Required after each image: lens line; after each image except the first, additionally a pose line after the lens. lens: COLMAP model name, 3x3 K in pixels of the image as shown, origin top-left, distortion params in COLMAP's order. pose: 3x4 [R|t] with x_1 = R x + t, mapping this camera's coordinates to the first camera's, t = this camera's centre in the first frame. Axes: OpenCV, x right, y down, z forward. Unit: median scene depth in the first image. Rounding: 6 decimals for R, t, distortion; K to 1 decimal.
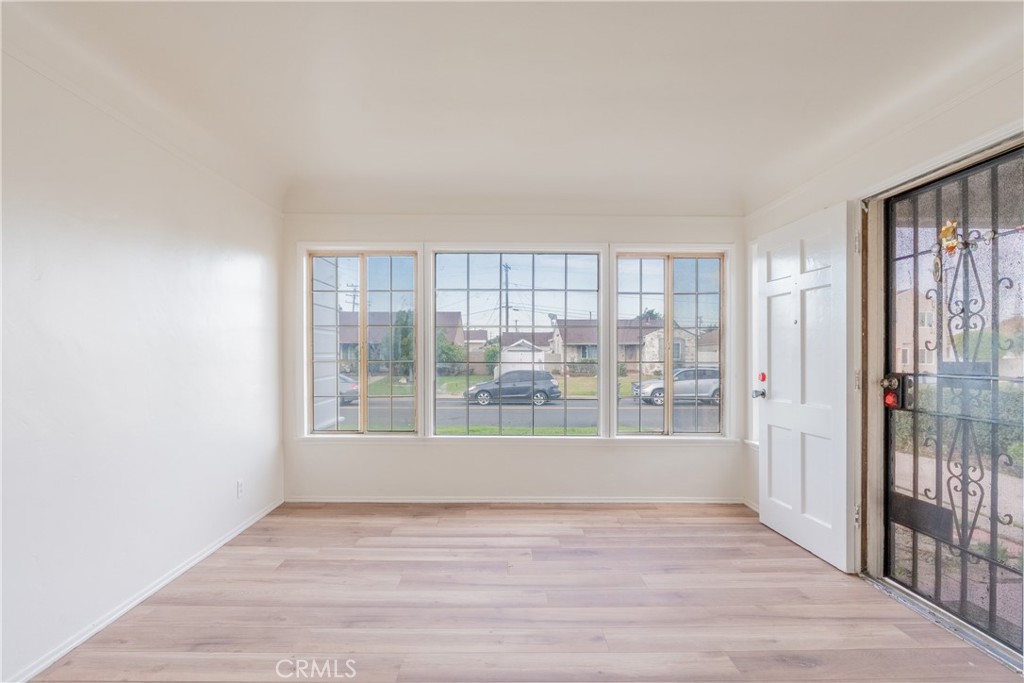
lens RADIAL K [[547.7, 0, 512.0], [0, 547.7, 341.5], [0, 0, 1]] dist [-0.001407, 0.000026]
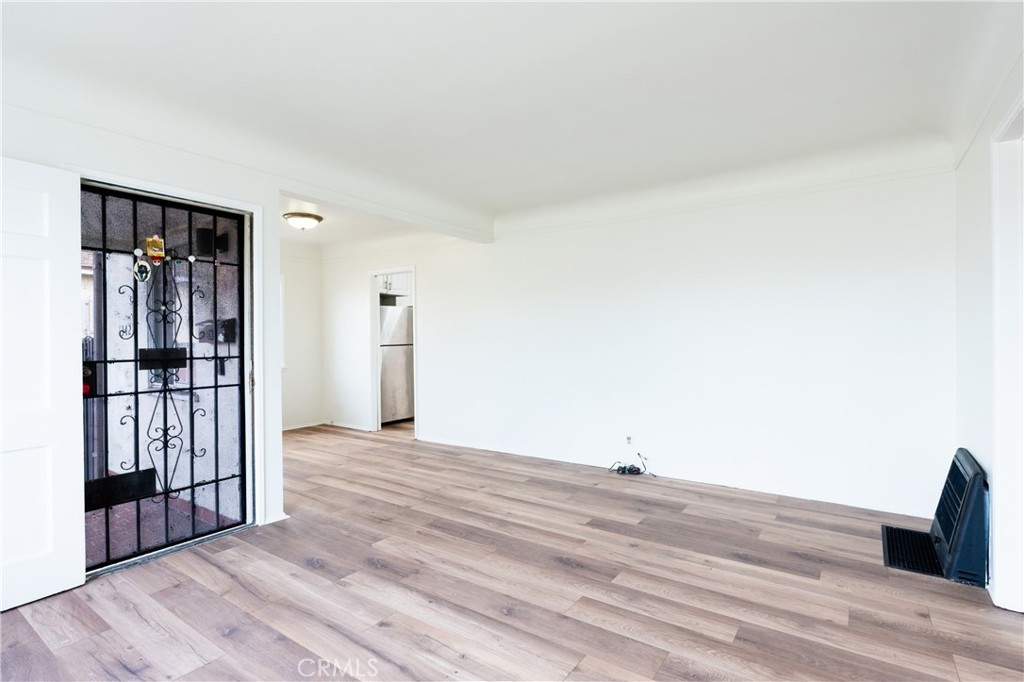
lens RADIAL K [[490.5, 0, 512.0], [0, 490.5, 341.0], [0, 0, 1]] dist [-0.002245, -0.000254]
pose [[-0.810522, 0.000696, 0.585708, -0.520292], [-0.009502, 0.999852, -0.014337, 0.031490], [-0.585631, -0.017186, -0.810395, 1.488122]]
